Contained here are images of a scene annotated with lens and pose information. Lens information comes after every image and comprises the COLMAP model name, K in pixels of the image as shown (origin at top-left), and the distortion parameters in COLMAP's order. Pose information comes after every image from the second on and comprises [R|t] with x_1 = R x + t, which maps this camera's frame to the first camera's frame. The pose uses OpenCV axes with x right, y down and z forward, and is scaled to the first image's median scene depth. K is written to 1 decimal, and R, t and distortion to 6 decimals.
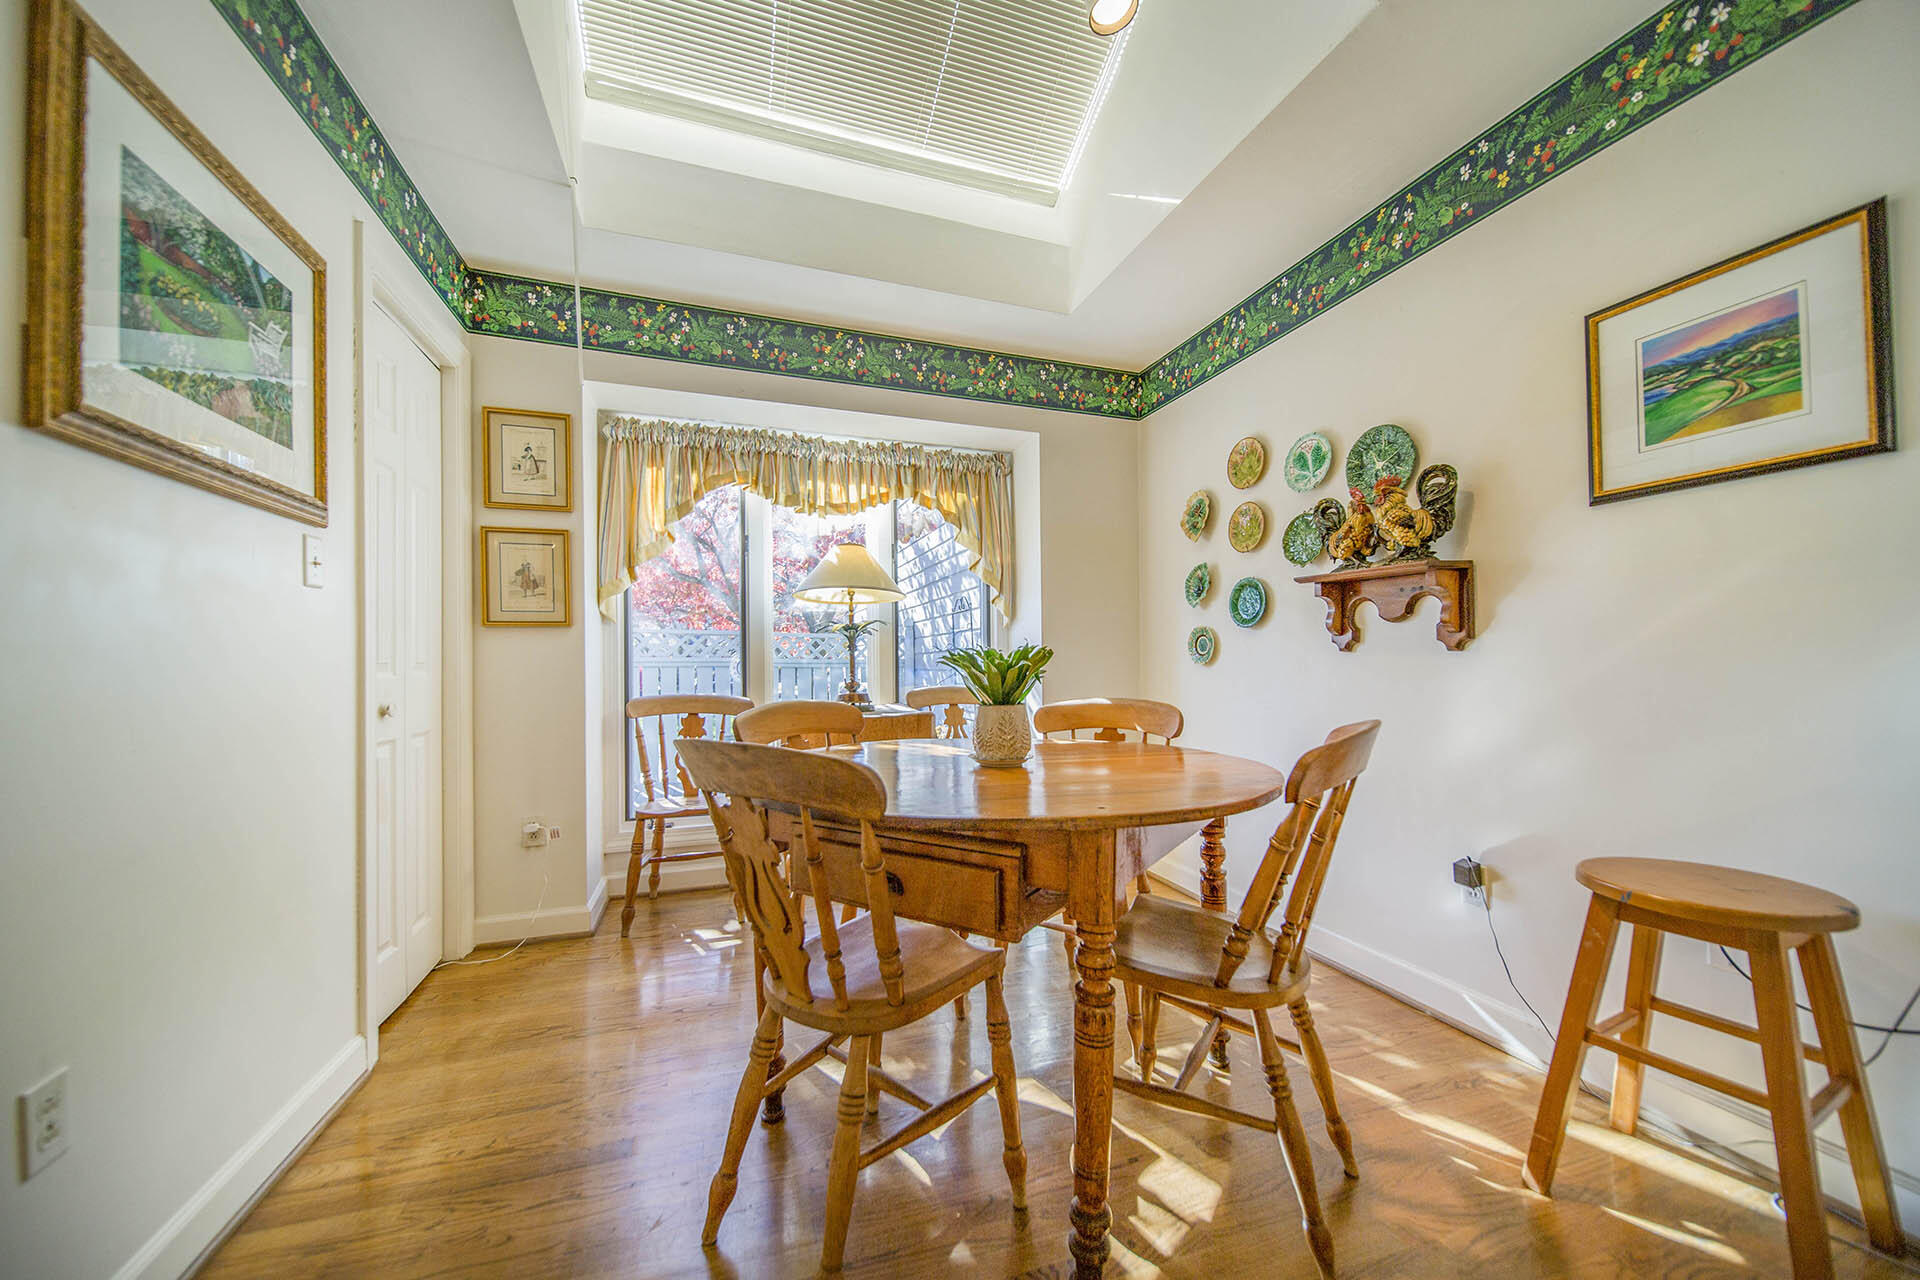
lens RADIAL K [[697.5, 0, 962.2], [0, 697.5, 648.1], [0, 0, 1]] dist [-0.002692, -0.000228]
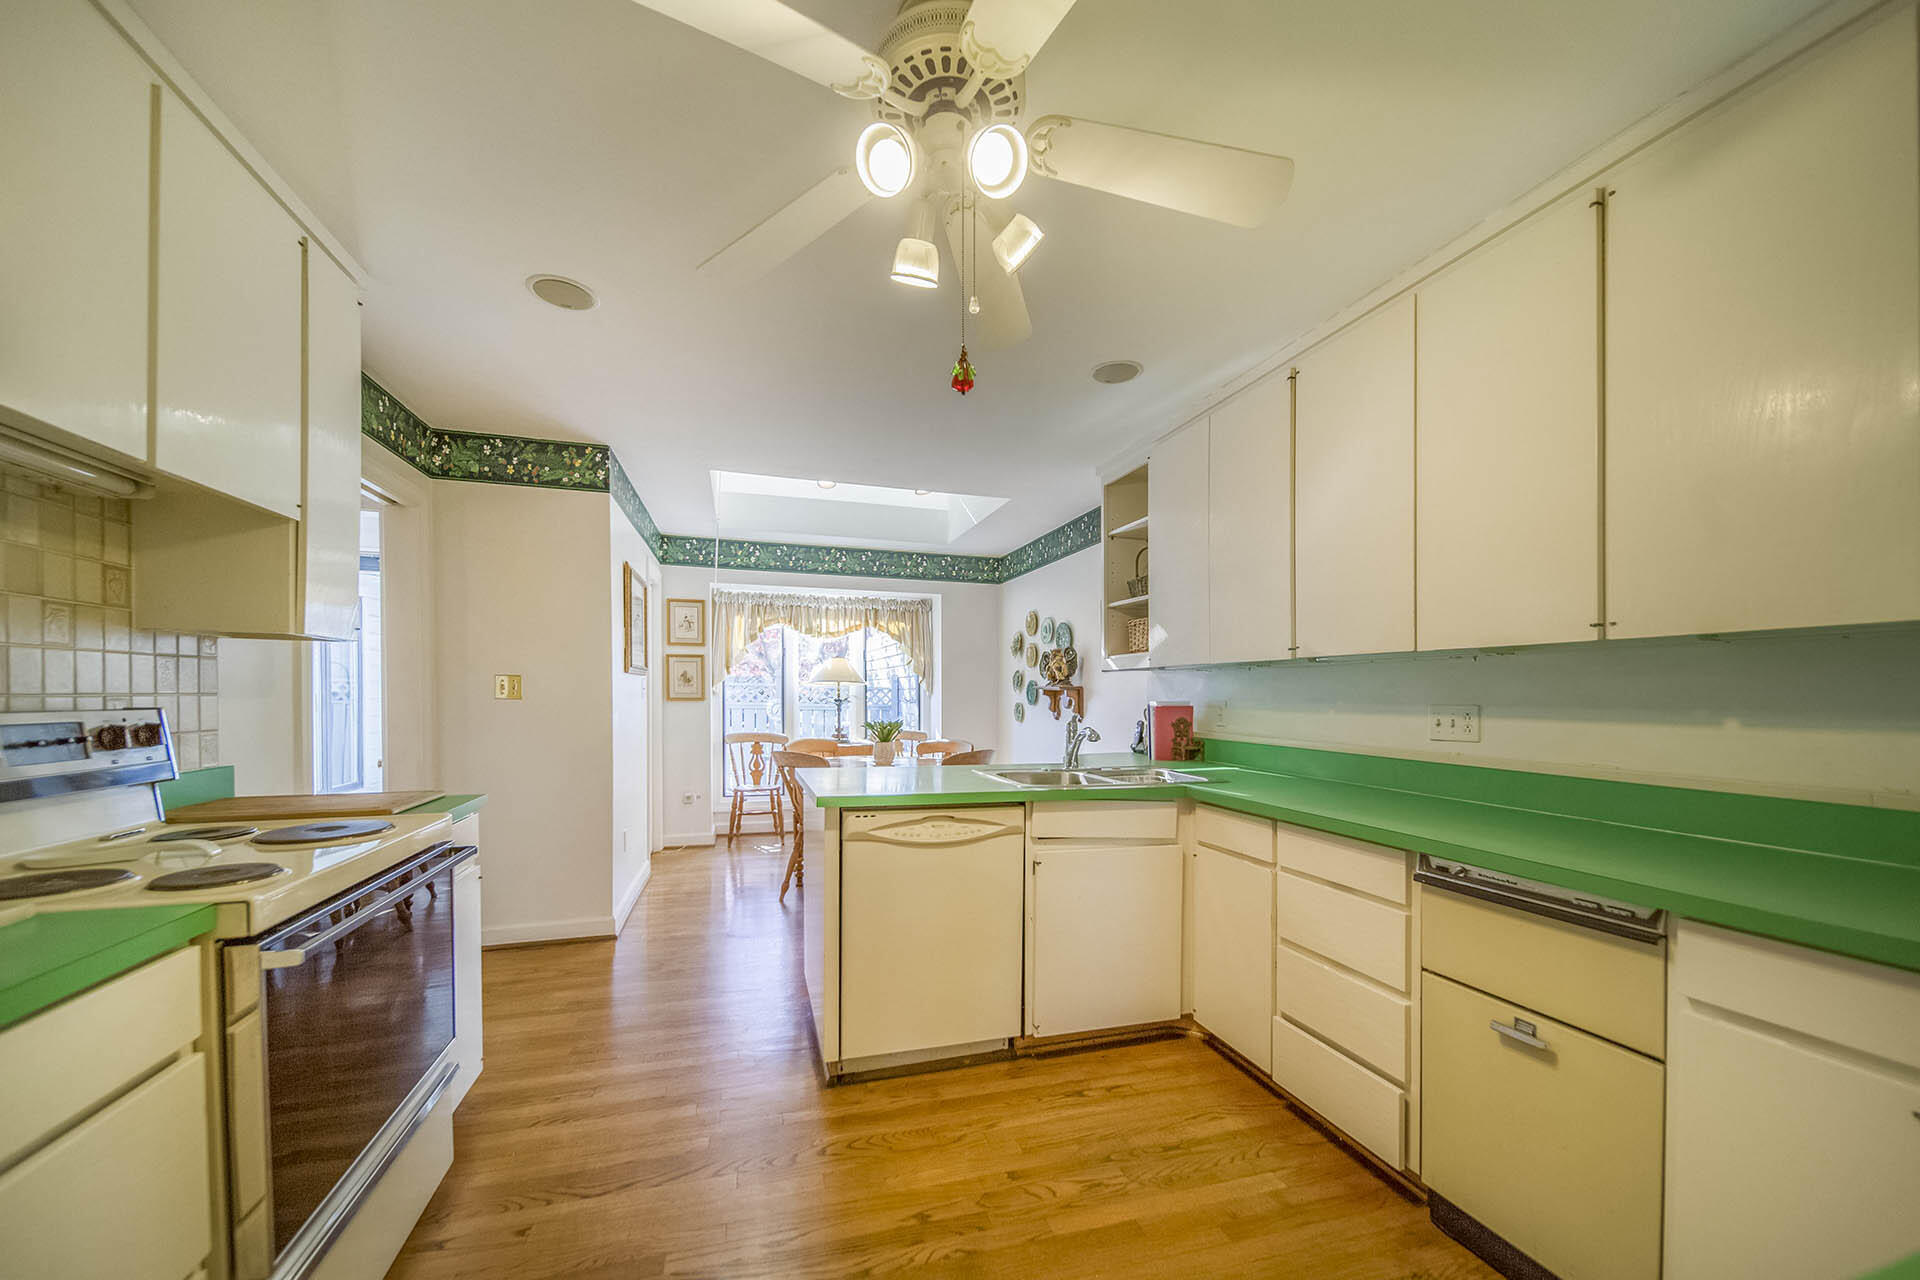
lens RADIAL K [[697.5, 0, 937.5], [0, 697.5, 694.9], [0, 0, 1]] dist [-0.002692, -0.000228]
pose [[0.998257, 0.015082, -0.057052, 0.232633], [-0.013802, 0.999645, 0.022768, -0.092676], [0.057375, -0.021941, 0.998112, -0.941380]]
